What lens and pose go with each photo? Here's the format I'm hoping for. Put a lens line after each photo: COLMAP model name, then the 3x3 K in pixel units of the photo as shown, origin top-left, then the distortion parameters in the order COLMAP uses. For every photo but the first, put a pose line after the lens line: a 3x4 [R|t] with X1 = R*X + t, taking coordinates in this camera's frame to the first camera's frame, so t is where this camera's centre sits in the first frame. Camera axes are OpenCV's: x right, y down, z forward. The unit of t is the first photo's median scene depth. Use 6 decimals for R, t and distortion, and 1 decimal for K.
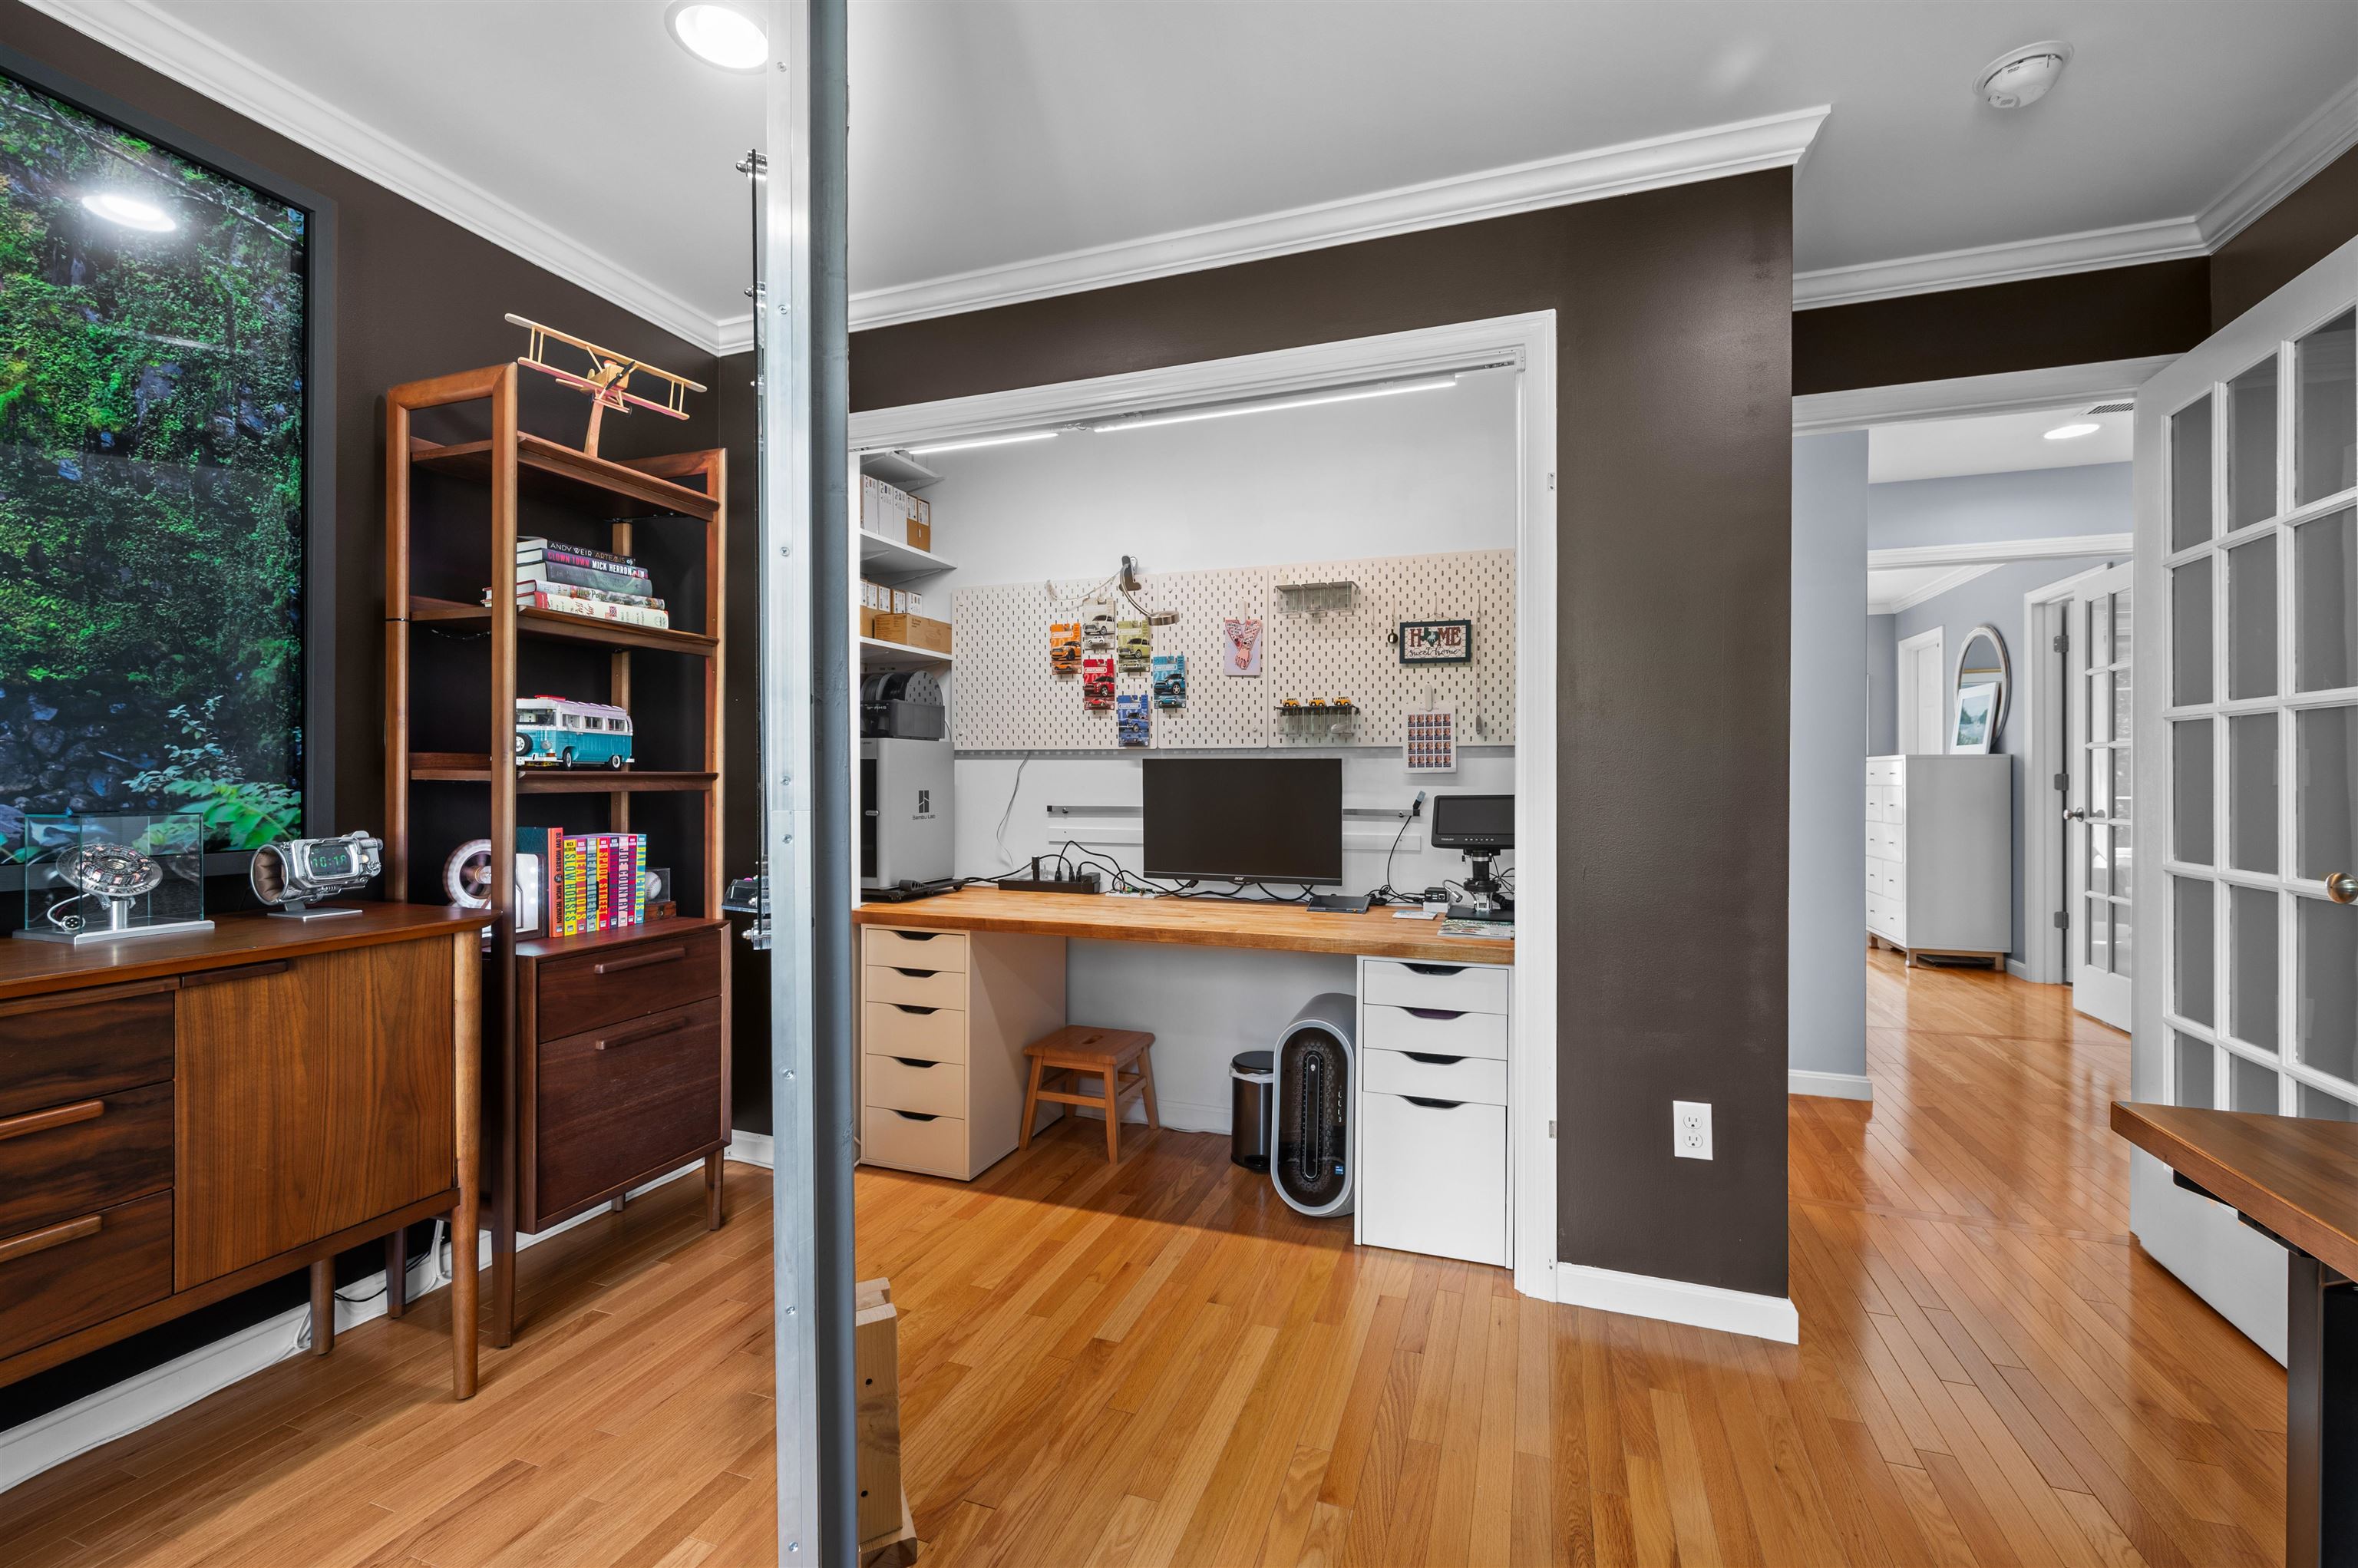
lens RADIAL K [[971.4, 0, 1194.0], [0, 971.4, 779.6], [0, 0, 1]] dist [-0.001545, 0.000326]
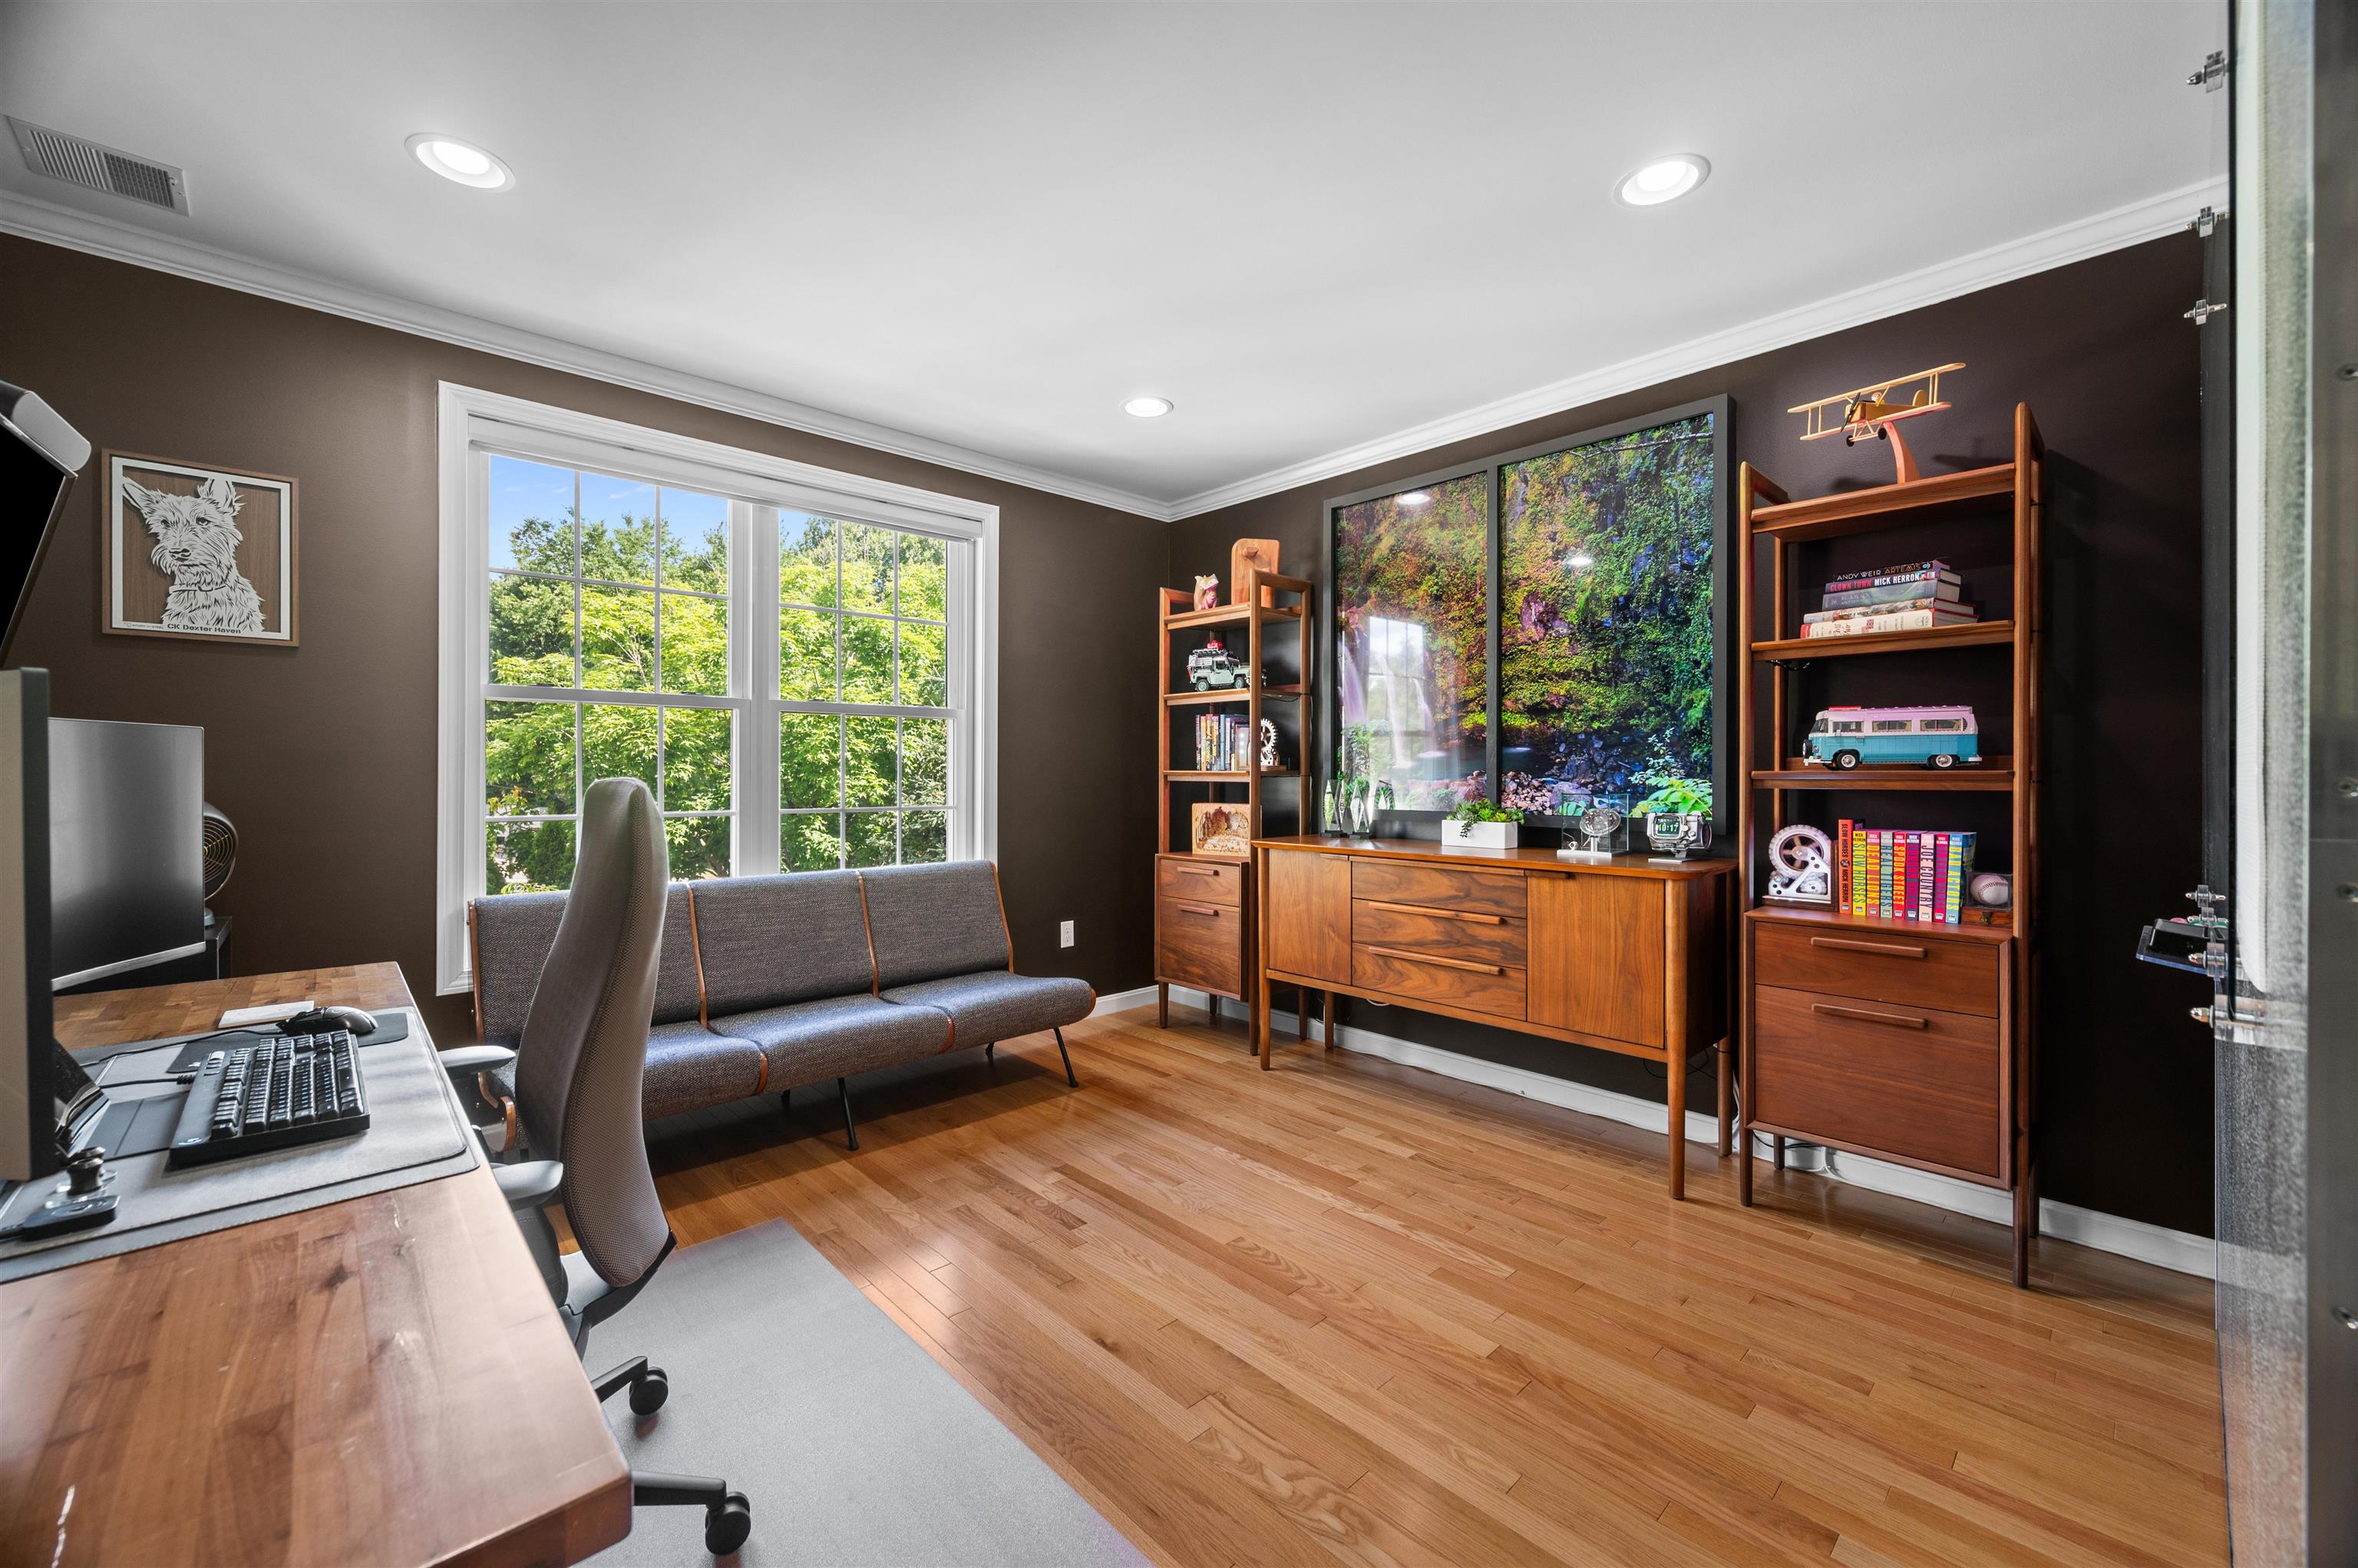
lens RADIAL K [[933.8, 0, 1183.9], [0, 933.8, 773.9], [0, 0, 1]] dist [0.003680, 0.000563]
pose [[-0.454132, 0.001803, -0.890933, 0.923028], [-0.001671, 0.999994, 0.002875, -0.009169], [0.890933, 0.002794, -0.454127, 1.060958]]
